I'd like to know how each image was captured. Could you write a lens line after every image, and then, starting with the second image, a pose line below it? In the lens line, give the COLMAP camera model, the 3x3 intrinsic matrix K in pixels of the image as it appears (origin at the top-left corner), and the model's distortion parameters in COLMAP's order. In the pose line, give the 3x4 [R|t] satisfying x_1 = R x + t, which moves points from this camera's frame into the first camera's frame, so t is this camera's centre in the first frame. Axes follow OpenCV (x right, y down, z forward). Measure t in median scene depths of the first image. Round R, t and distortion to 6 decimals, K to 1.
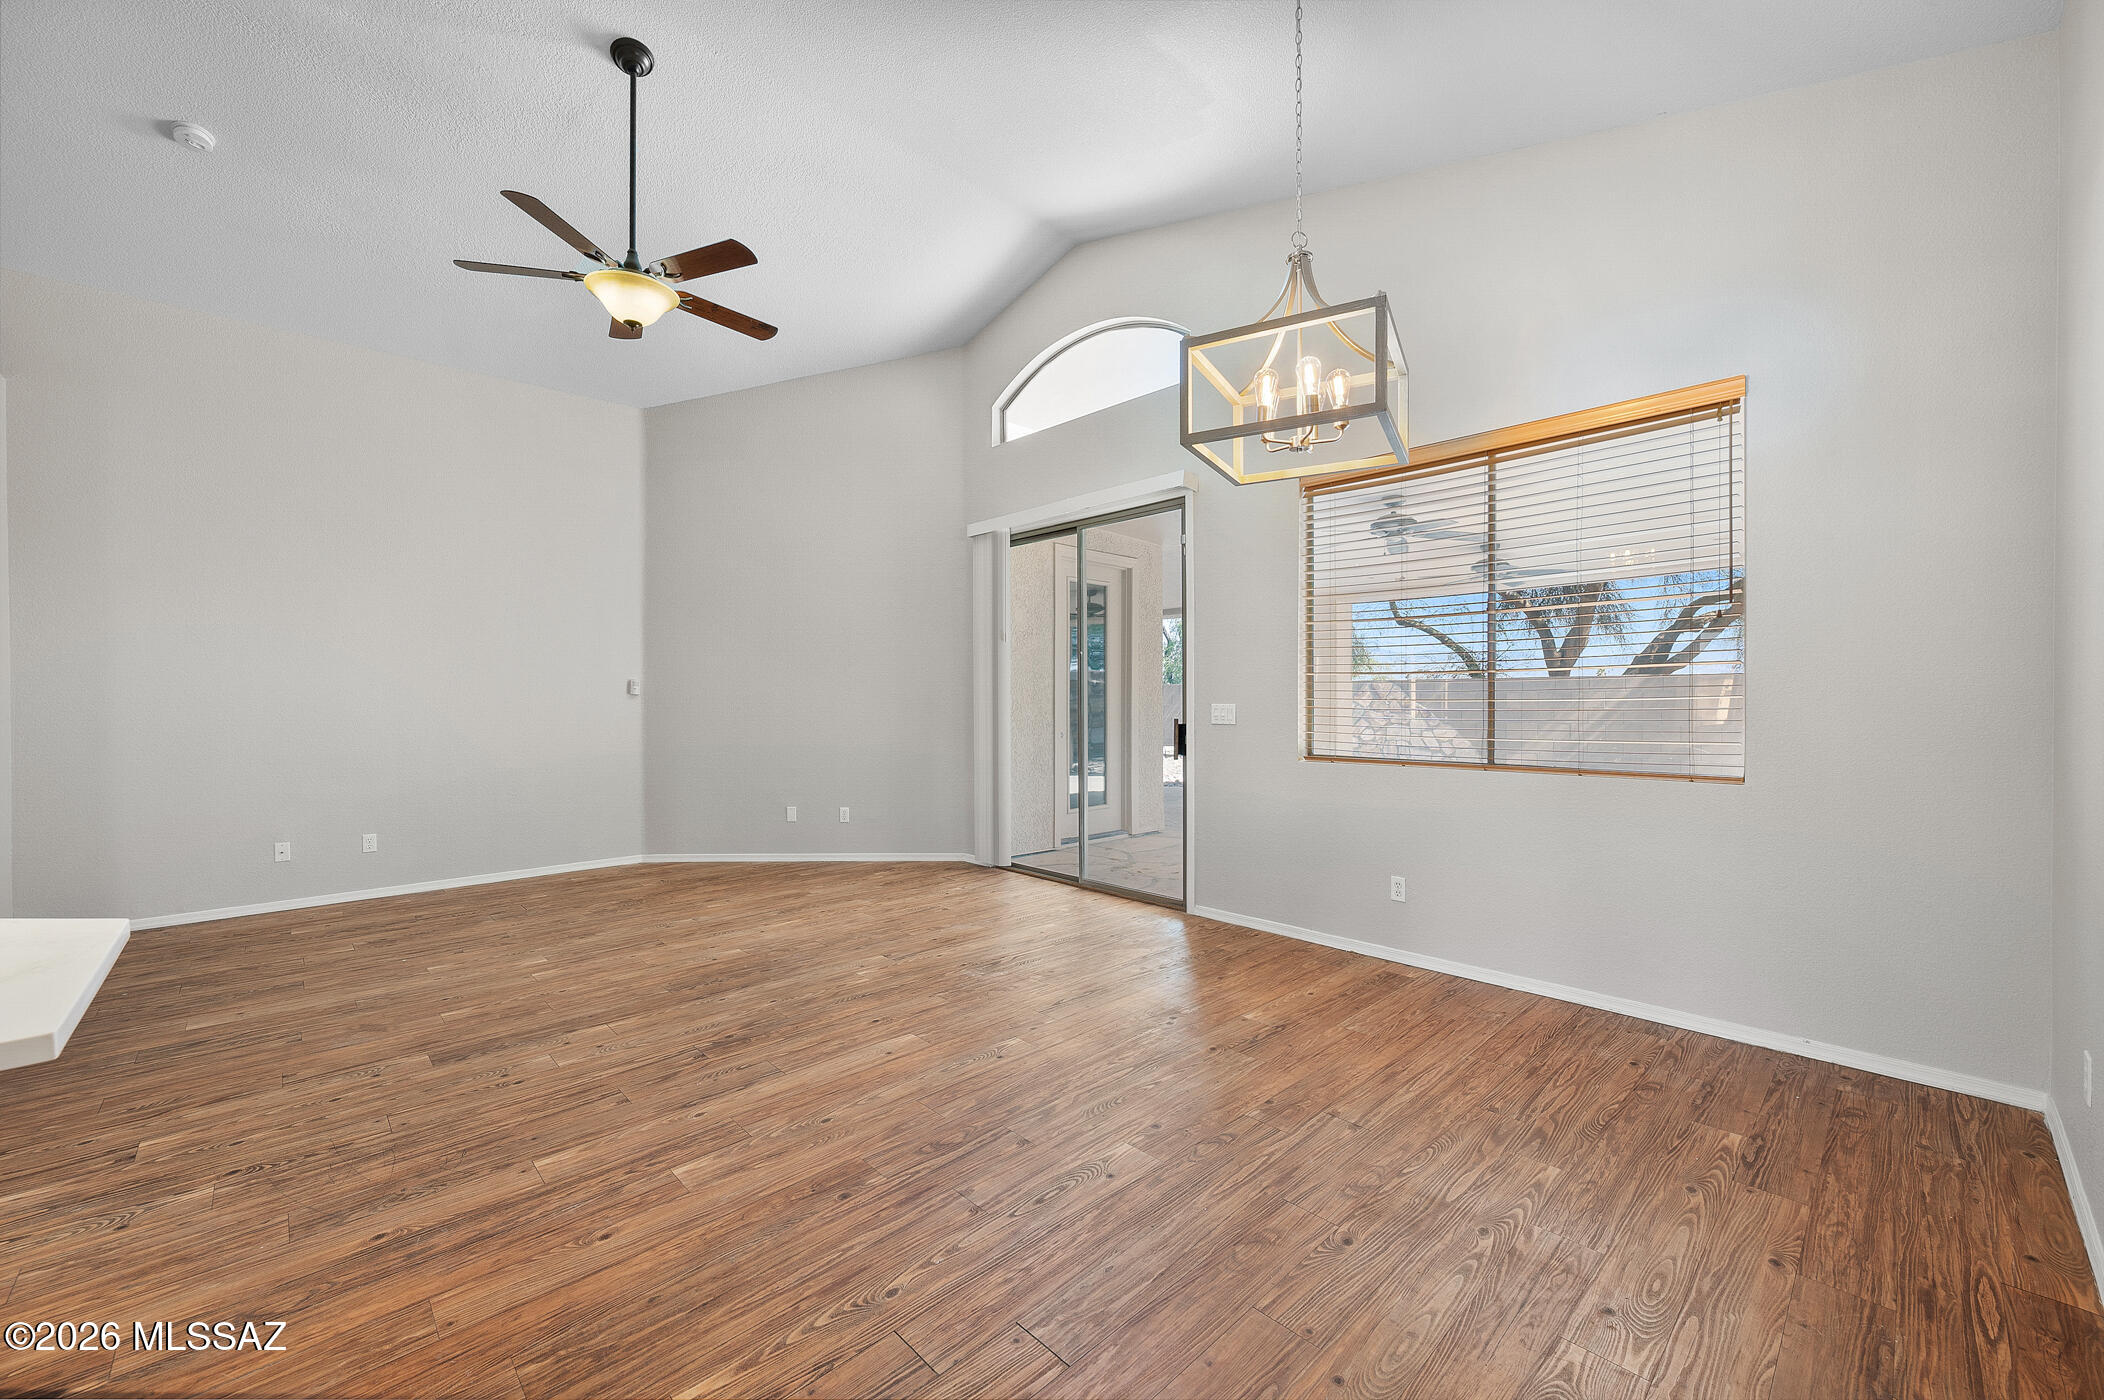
lens RADIAL K [[832.7, 0, 1046.4], [0, 832.7, 705.0], [0, 0, 1]] dist [-0.000805, -0.000472]
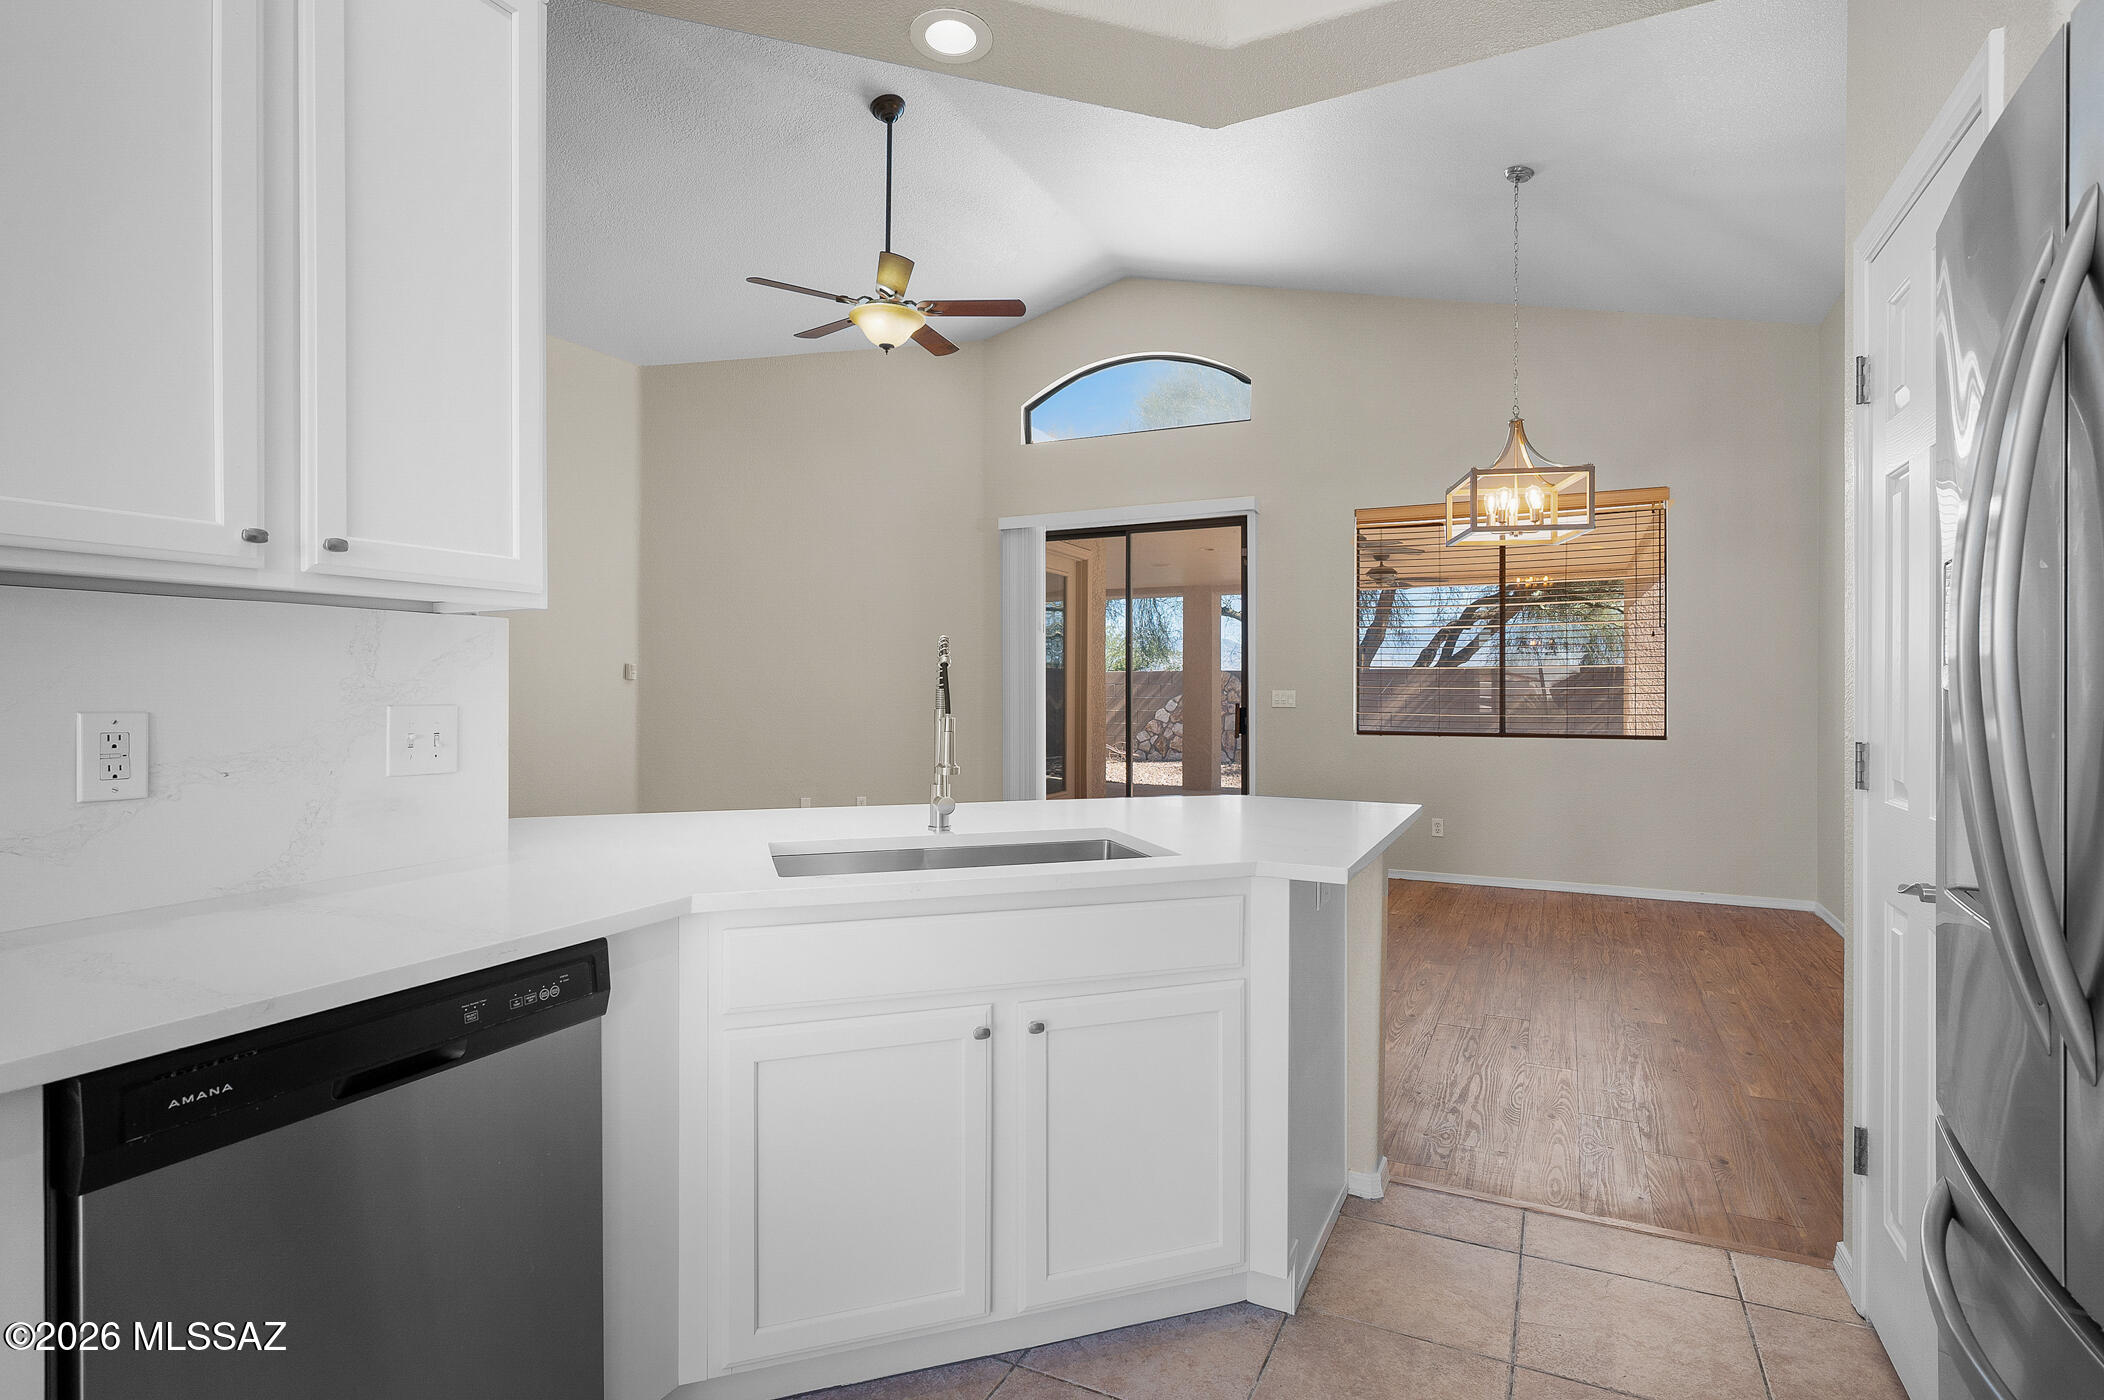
lens RADIAL K [[1044.3, 0, 1050.8], [0, 1044.3, 686.4], [0, 0, 1]] dist [0.000441, -0.000078]
pose [[0.937062, 0.004665, 0.349131, -0.881270], [-0.000879, 0.999939, -0.011003, 0.013046], [-0.349161, 0.010004, 0.937009, -0.431361]]
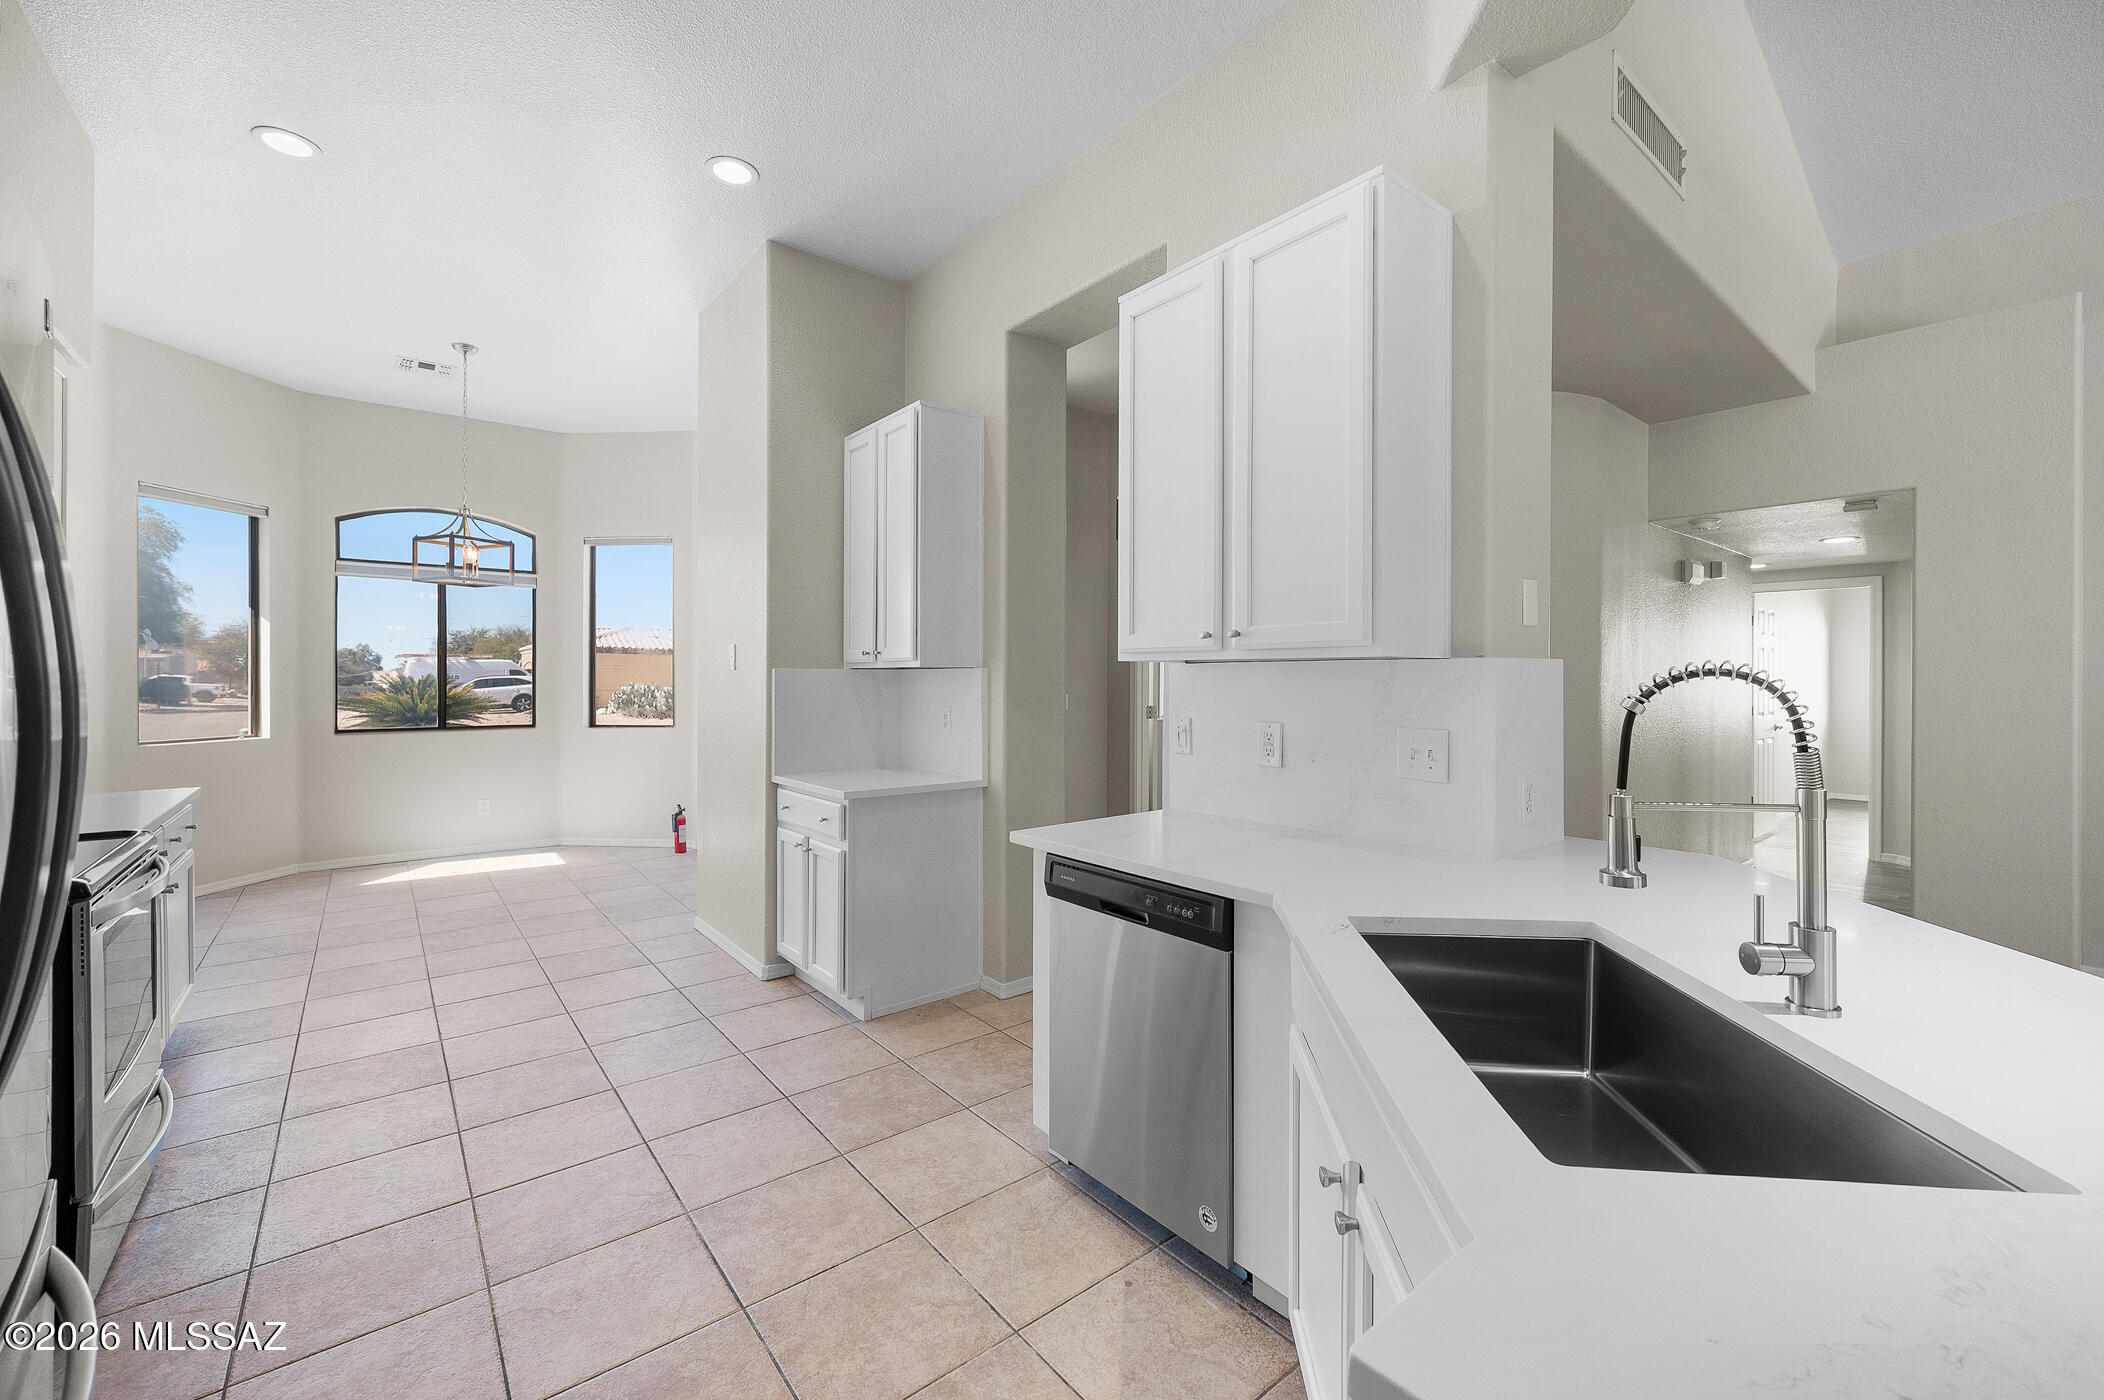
lens RADIAL K [[832.7, 0, 1049.0], [0, 832.7, 683.7], [0, 0, 1]] dist [-0.000805, -0.000472]
pose [[-0.076283, 0.010736, -0.997028, -0.394629], [-0.011322, 0.999868, 0.011633, -0.018246], [0.997022, 0.012176, -0.076152, -0.016362]]
